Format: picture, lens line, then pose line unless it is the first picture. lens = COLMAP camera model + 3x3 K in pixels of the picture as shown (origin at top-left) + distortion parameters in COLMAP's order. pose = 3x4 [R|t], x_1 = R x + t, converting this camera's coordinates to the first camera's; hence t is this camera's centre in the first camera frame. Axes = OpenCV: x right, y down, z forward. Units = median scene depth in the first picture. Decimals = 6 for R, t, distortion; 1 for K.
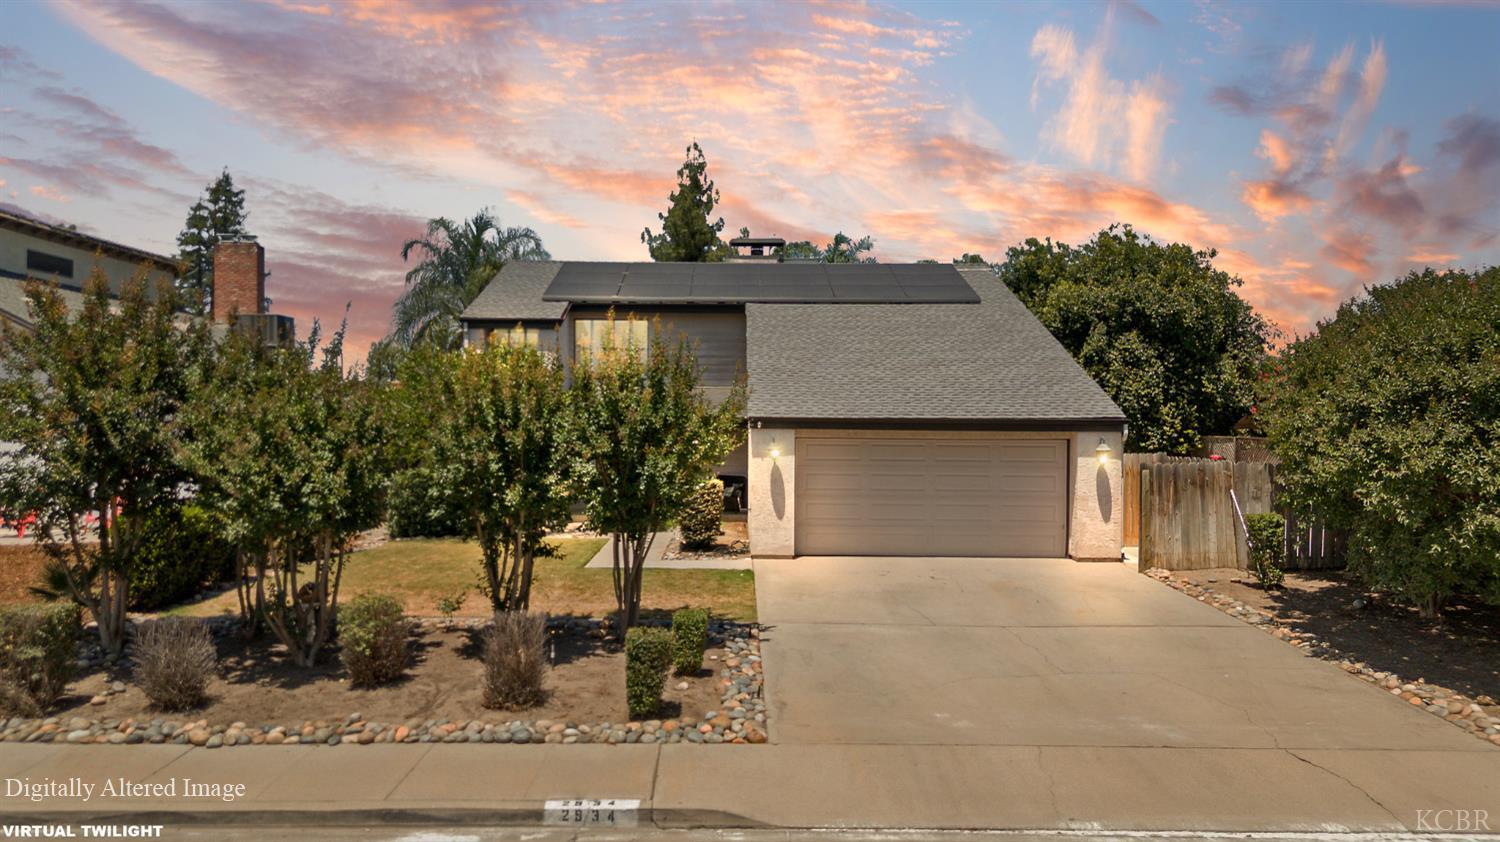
lens RADIAL K [[1036.4, 0, 751.0], [0, 1036.4, 426.3], [0, 0, 1]] dist [0.063054, -0.058298]
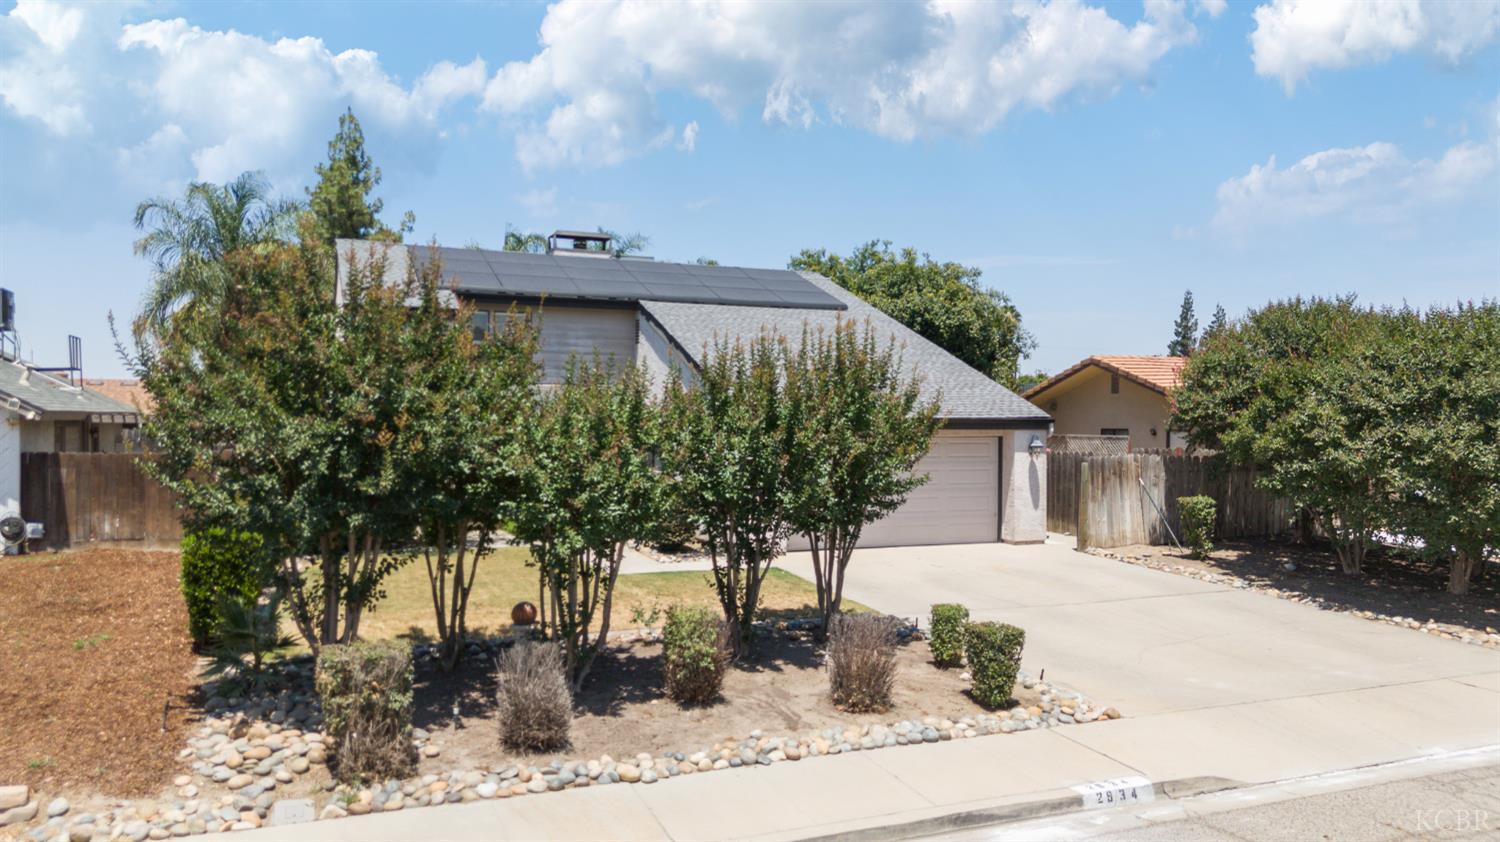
lens RADIAL K [[1036.4, 0, 751.0], [0, 1036.4, 426.3], [0, 0, 1]] dist [0.063054, -0.058298]
pose [[0.928522, -0.003480, 0.371260, -0.612997], [0.002301, 0.999991, 0.003617, -0.005329], [-0.371270, -0.002504, 0.928522, 0.101900]]
